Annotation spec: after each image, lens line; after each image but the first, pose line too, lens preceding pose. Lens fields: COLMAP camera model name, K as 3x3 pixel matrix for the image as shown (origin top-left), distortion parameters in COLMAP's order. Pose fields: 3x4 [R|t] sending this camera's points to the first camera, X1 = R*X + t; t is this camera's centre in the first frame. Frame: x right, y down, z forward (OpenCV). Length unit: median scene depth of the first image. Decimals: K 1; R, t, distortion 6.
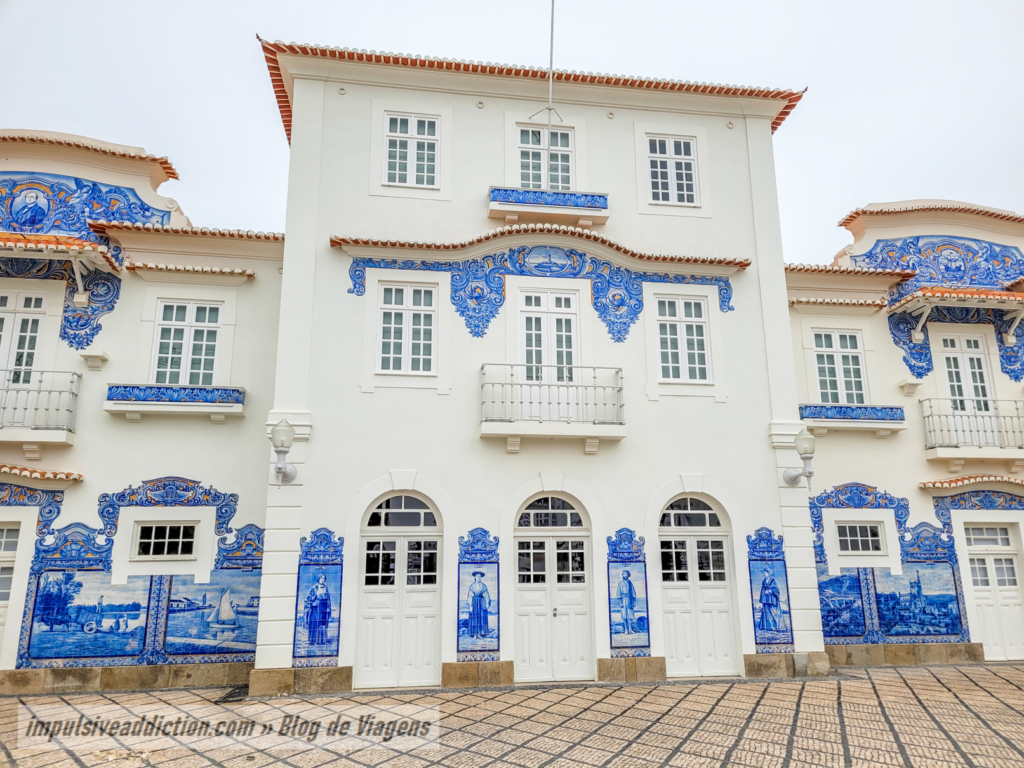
lens RADIAL K [[771.1, 0, 510.6], [0, 771.1, 383.8], [0, 0, 1]] dist [0.061951, -0.033175]
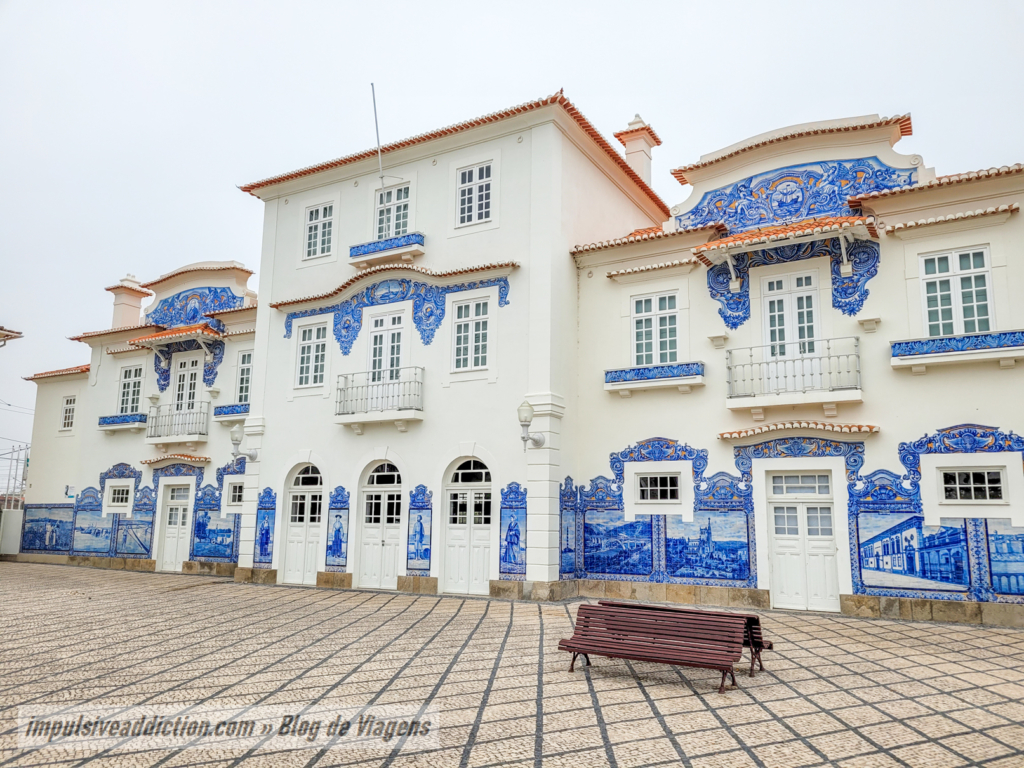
lens RADIAL K [[771.1, 0, 509.7], [0, 771.1, 388.4], [0, 0, 1]] dist [0.061951, -0.033175]
pose [[0.771751, -0.088443, -0.629744, 1.063764], [0.137357, 0.990089, 0.029281, 0.000185], [0.620913, -0.109097, 0.776251, 0.055217]]
